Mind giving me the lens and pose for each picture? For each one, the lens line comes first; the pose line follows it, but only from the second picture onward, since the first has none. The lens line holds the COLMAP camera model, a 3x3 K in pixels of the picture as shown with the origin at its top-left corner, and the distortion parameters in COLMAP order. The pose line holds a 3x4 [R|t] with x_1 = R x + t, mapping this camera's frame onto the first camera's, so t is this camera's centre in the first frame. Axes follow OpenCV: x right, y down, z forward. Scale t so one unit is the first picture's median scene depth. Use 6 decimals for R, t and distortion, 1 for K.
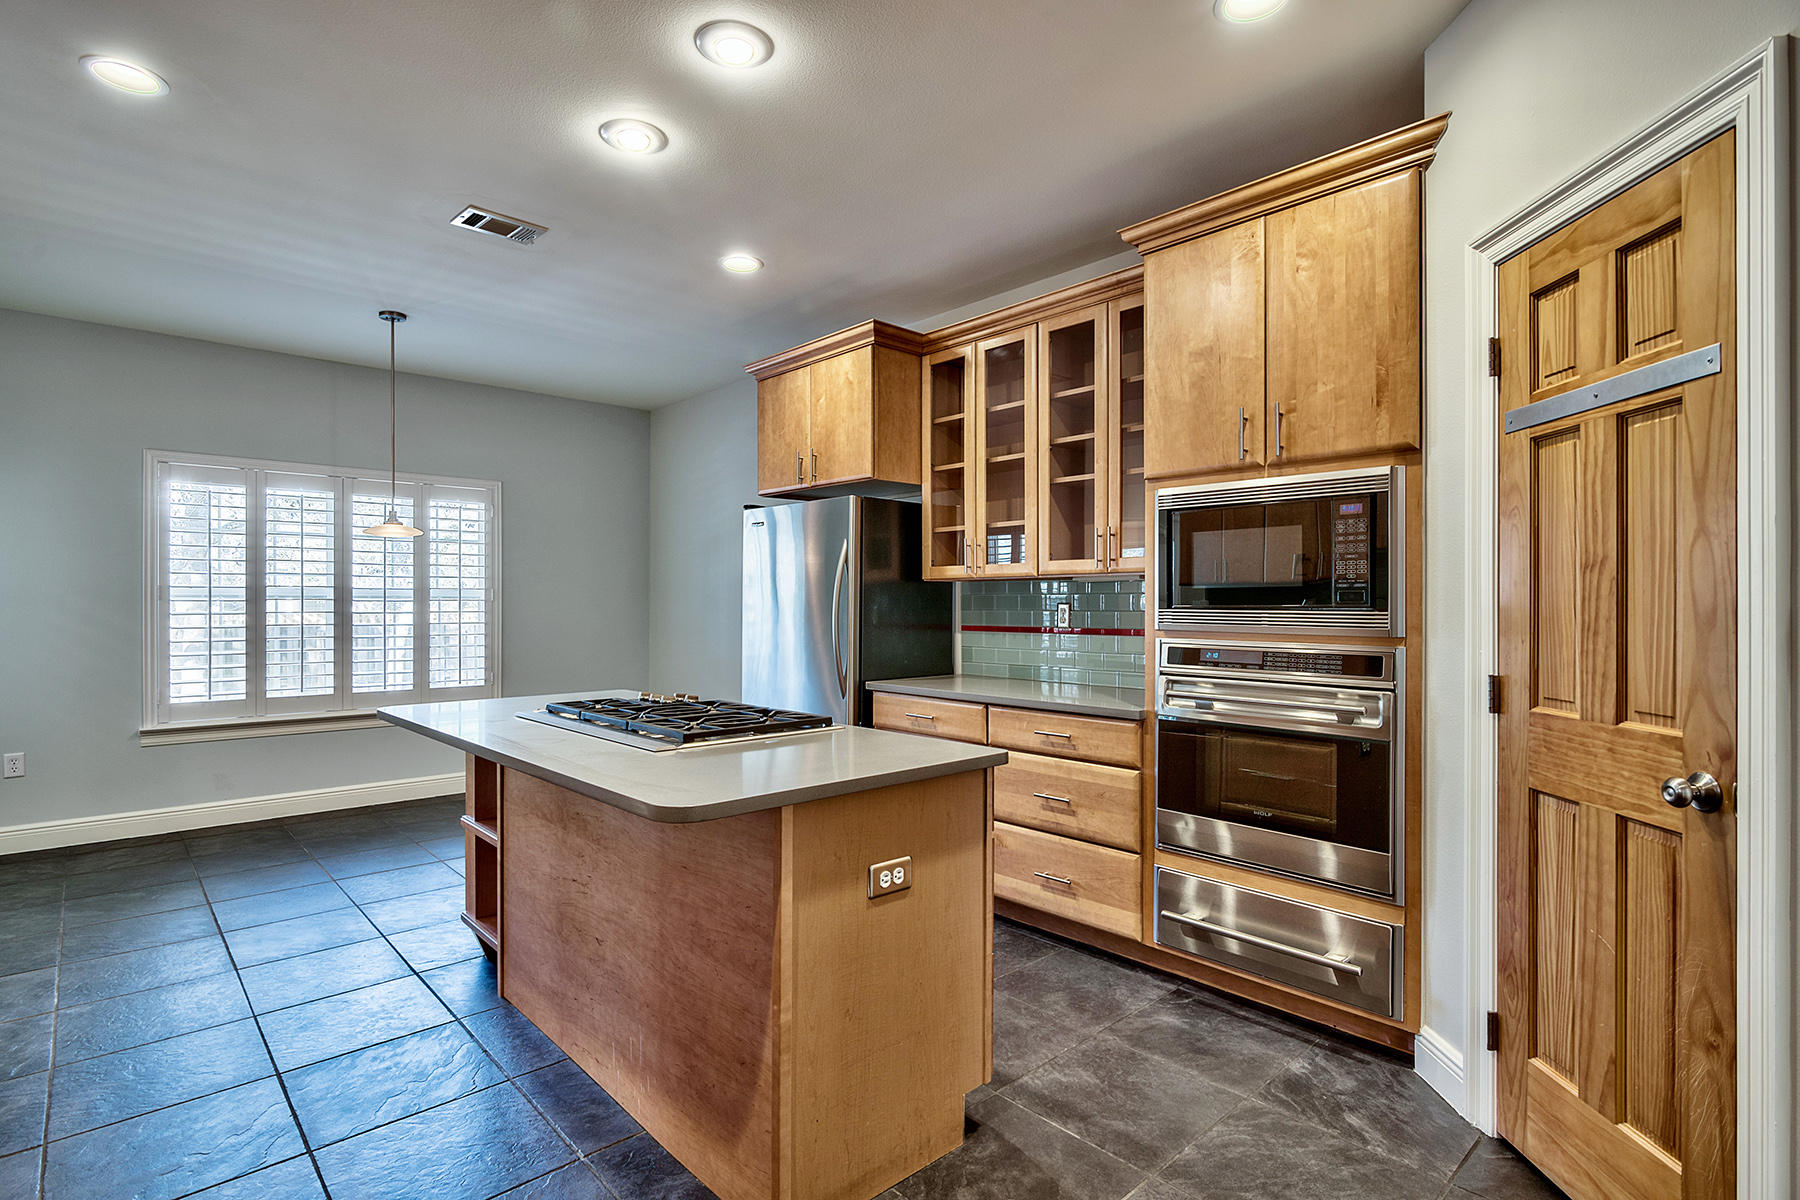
lens RADIAL K [[890.6, 0, 898.6], [0, 890.6, 601.2], [0, 0, 1]] dist [-0.003895, -0.000279]
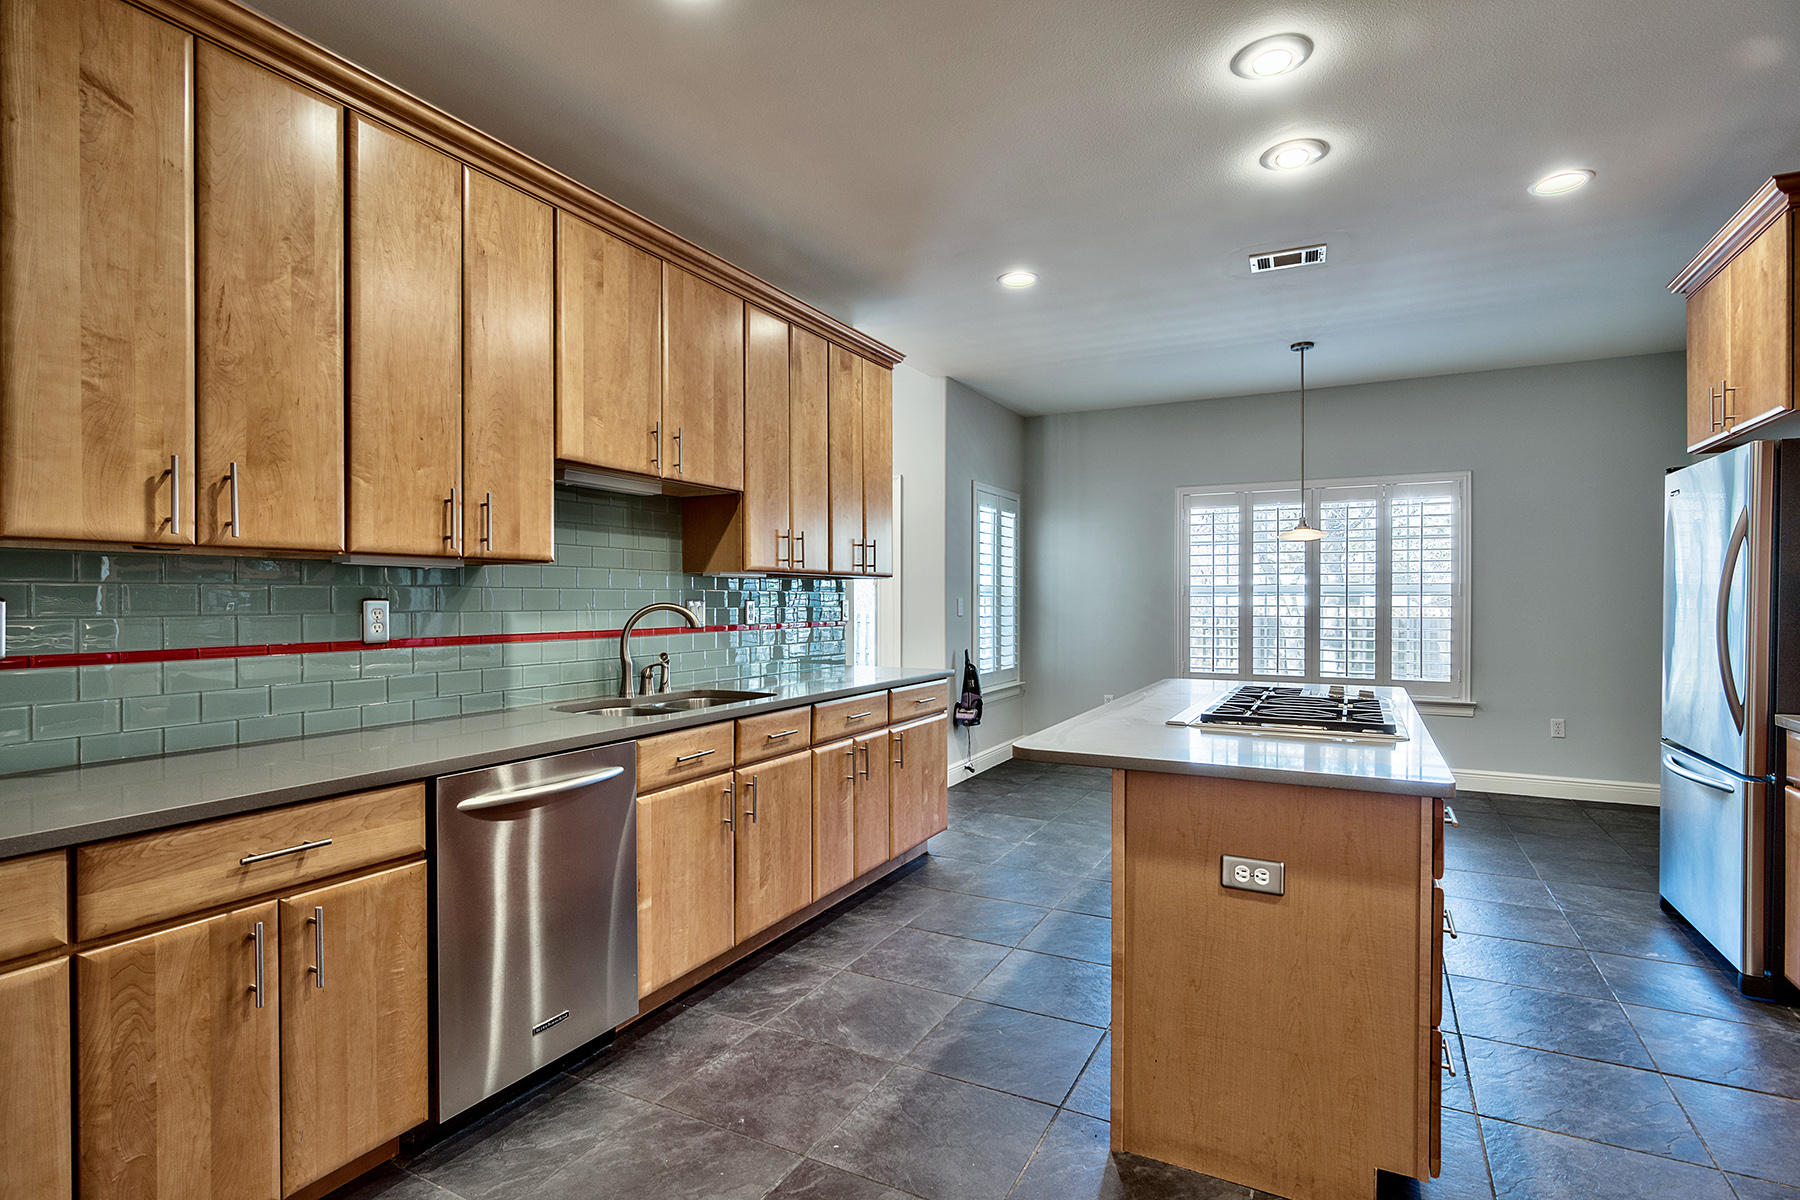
lens RADIAL K [[890.6, 0, 902.7], [0, 890.6, 601.5], [0, 0, 1]] dist [-0.003895, -0.000279]
pose [[0.338788, 0.002981, -0.940858, 0.335053], [0.000536, 0.999994, 0.003361, 0.002695], [0.940862, -0.001643, 0.338785, 0.133635]]
